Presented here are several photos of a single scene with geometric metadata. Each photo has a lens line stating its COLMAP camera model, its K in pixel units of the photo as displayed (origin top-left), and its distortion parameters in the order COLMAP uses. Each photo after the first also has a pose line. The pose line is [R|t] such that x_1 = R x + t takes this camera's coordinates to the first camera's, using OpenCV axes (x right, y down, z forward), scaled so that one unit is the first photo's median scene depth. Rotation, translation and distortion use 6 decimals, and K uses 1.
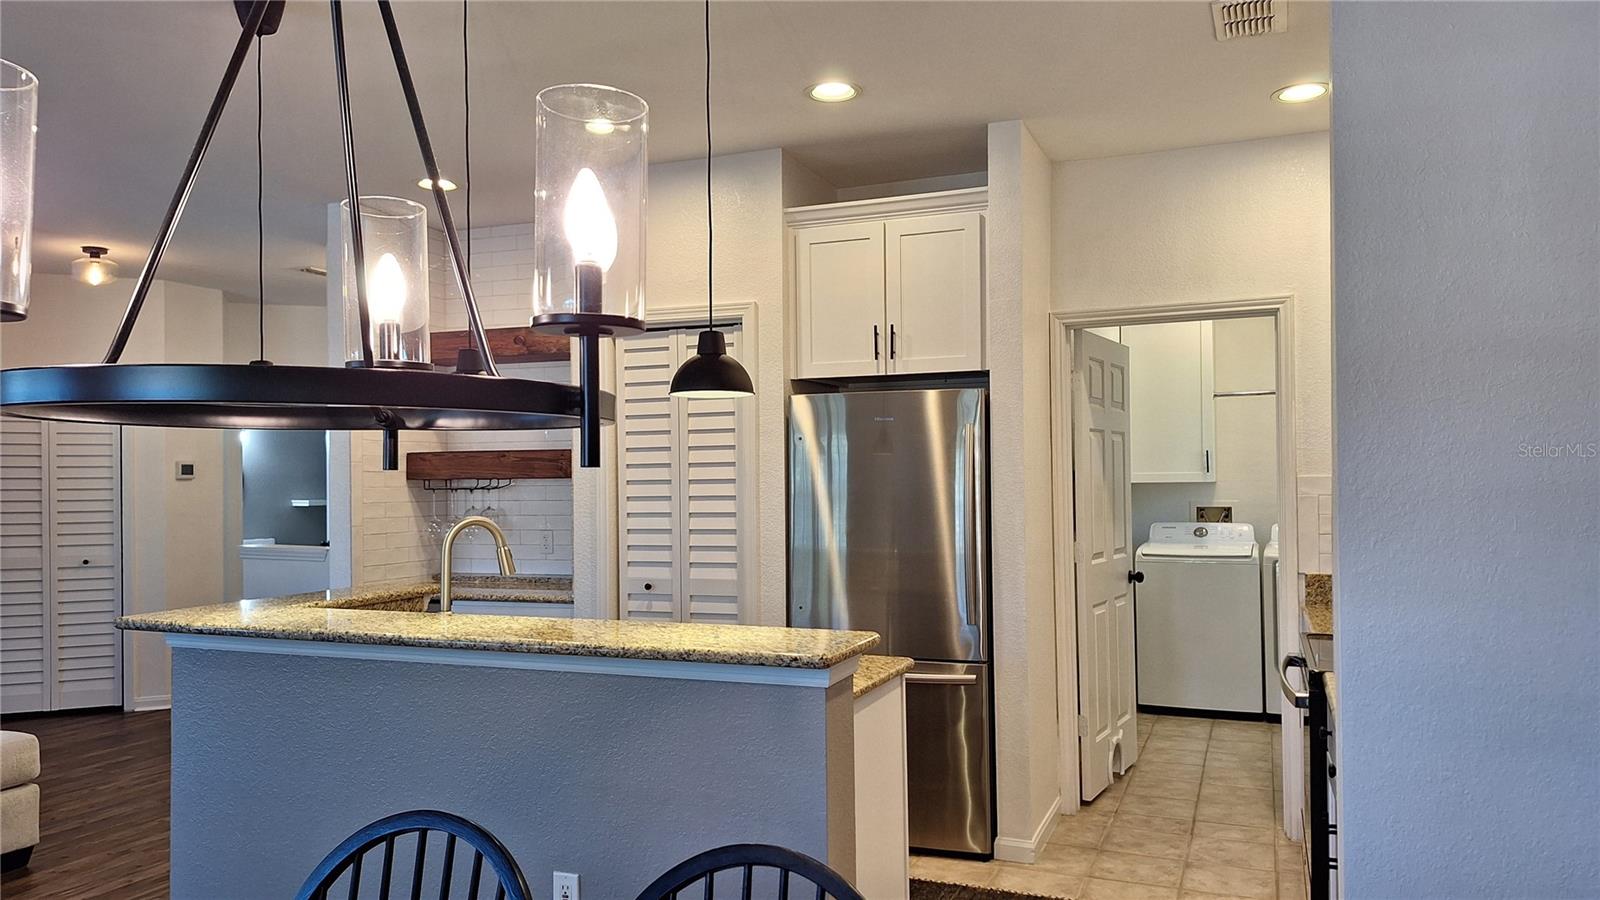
lens RADIAL K [[1112.7, 0, 792.4], [0, 1112.7, 453.1], [0, 0, 1]] dist [0.123753, -0.001869]
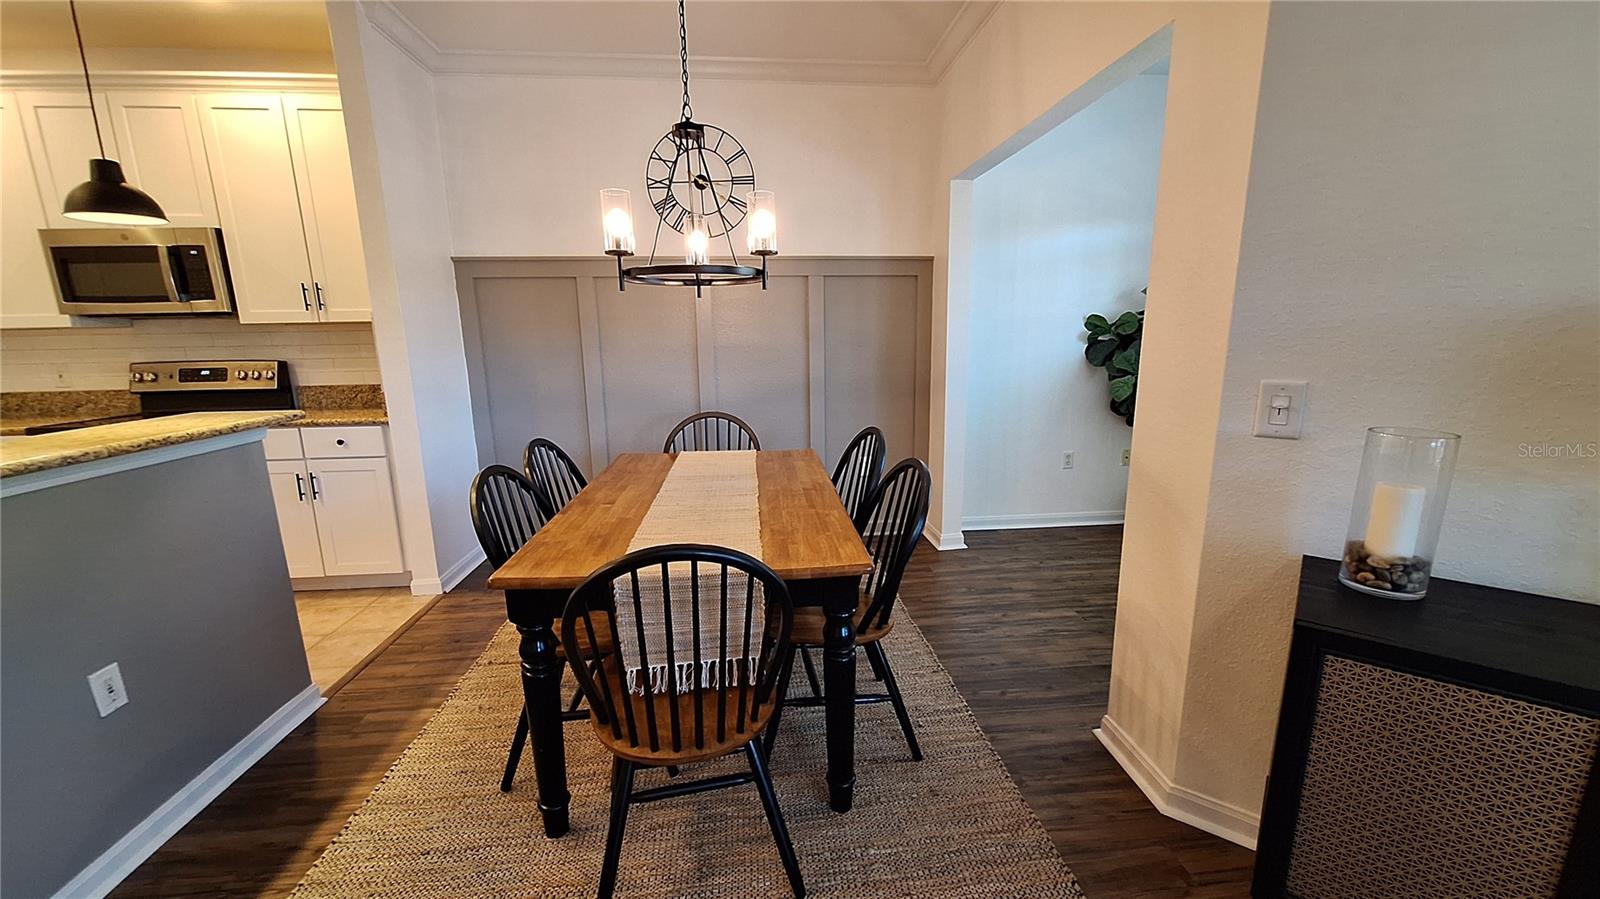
lens RADIAL K [[634.1, 0, 809.4], [0, 634.1, 465.5], [0, 0, 1]] dist [-0.002301, 0.000207]
pose [[-0.469046, -0.166730, 0.867293, -0.562721], [0.002054, 0.981810, 0.189855, 0.043721], [-0.883171, 0.090833, -0.460171, 0.386291]]
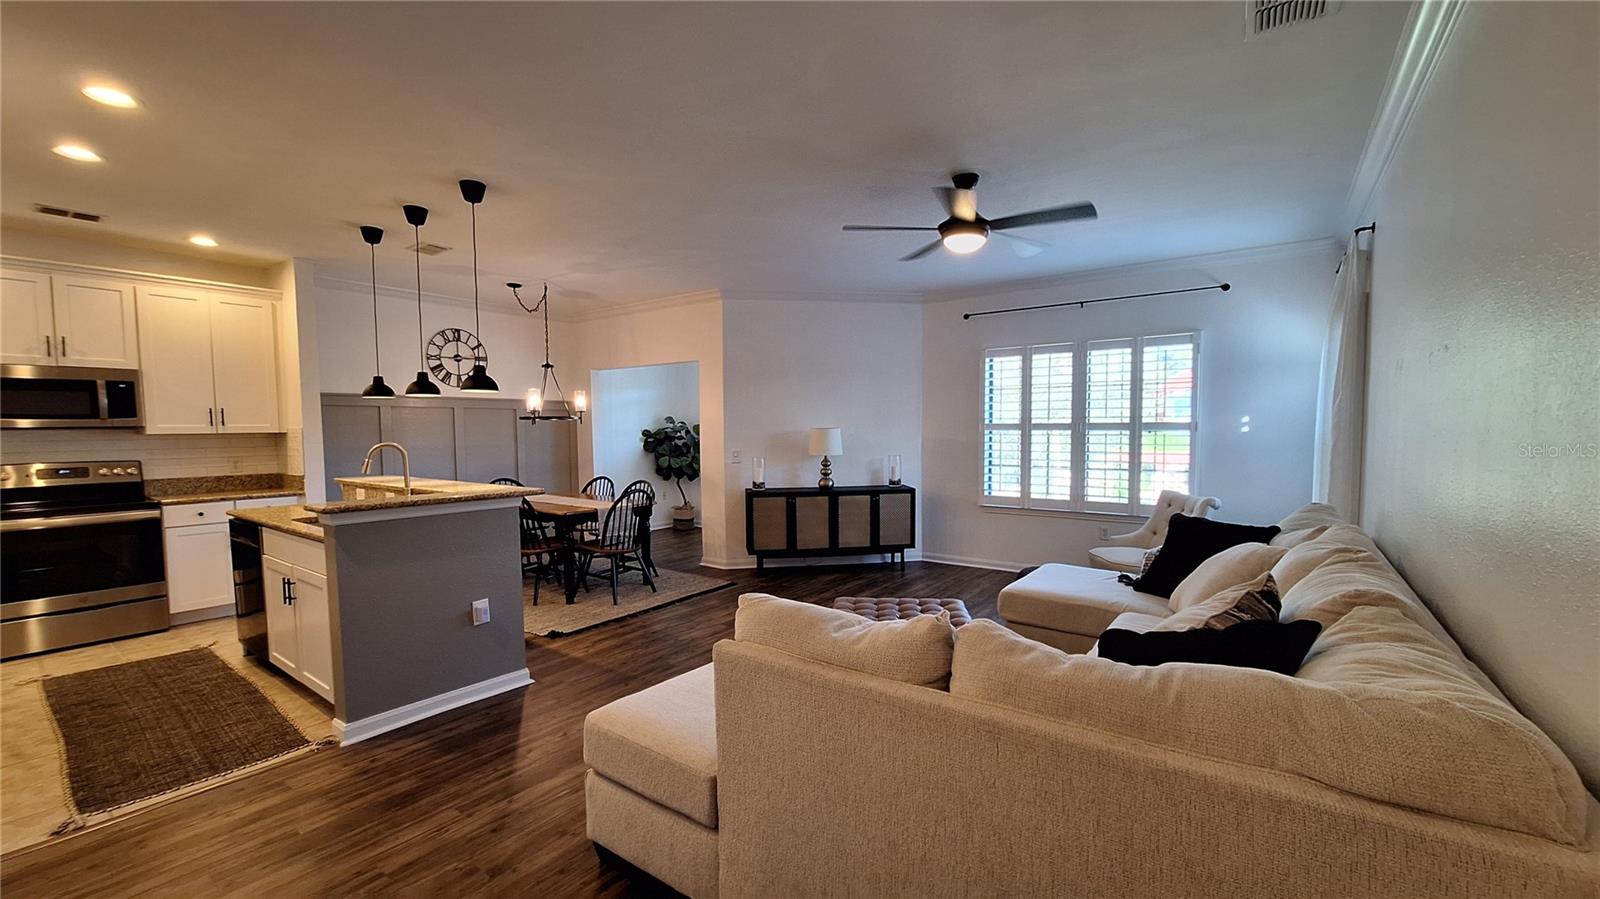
lens RADIAL K [[640.9, 0, 815.6], [0, 640.9, 463.8], [0, 0, 1]] dist [0.000905, 0.000077]
pose [[-0.972709, 0.004066, 0.231992, -0.880554], [0.012934, 0.999242, 0.036718, 0.044418], [-0.231667, 0.038717, -0.972024, 1.332014]]
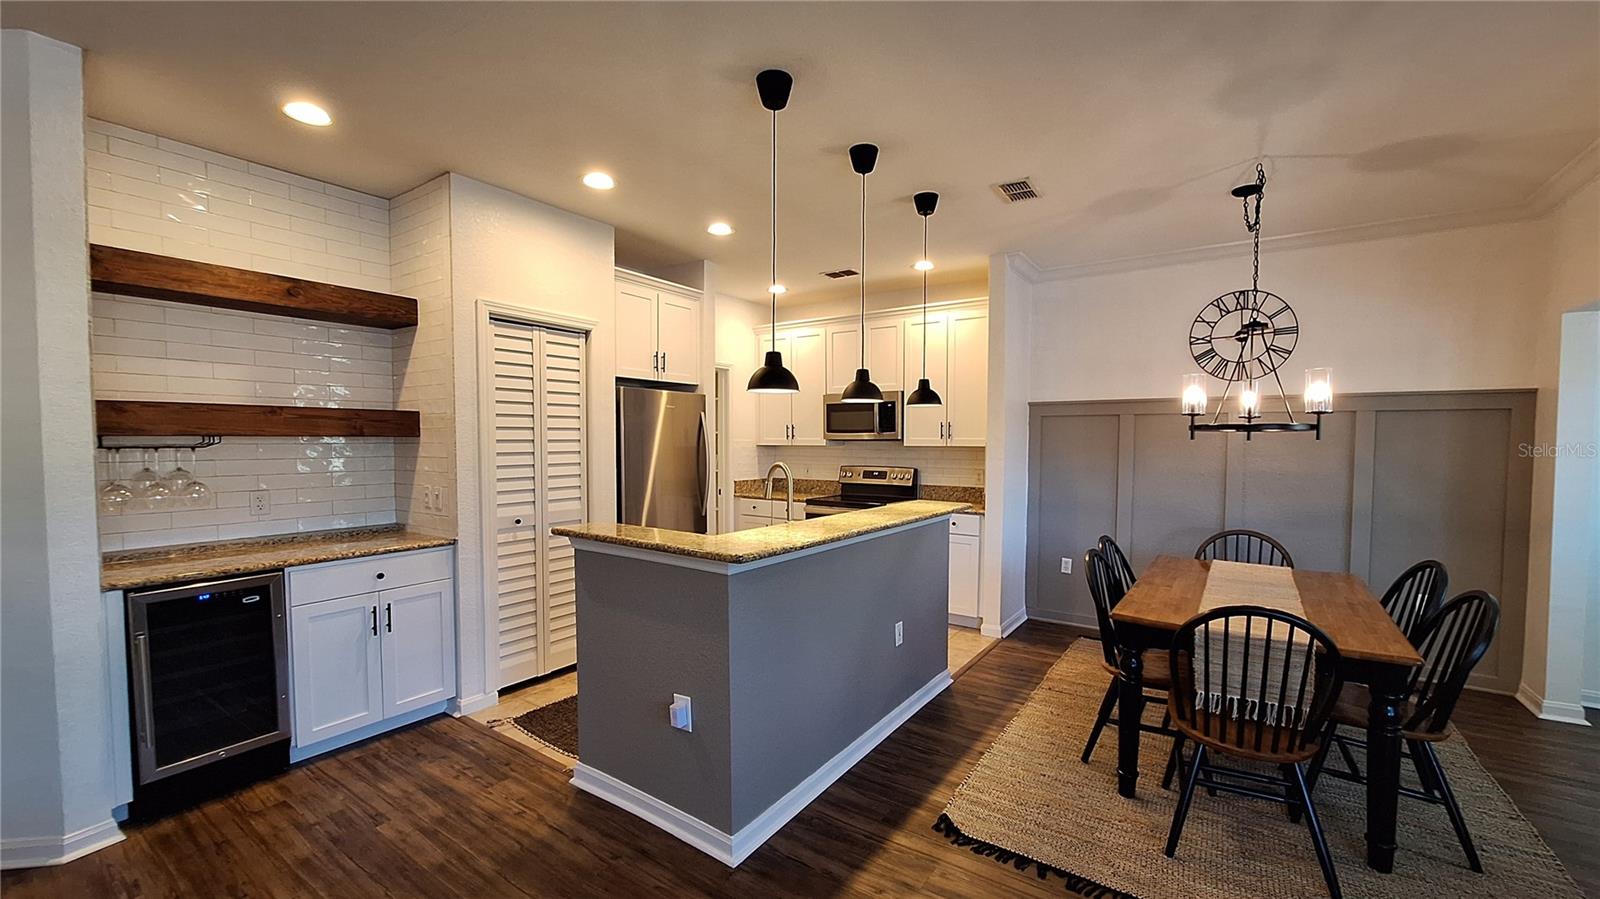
lens RADIAL K [[634.1, 0, 809.4], [0, 634.1, 465.5], [0, 0, 1]] dist [-0.002301, 0.000207]
pose [[0.208284, -0.029268, 0.977630, -0.802309], [-0.024356, 0.999087, 0.035099, 0.020722], [-0.977765, -0.031122, 0.207381, 0.531546]]
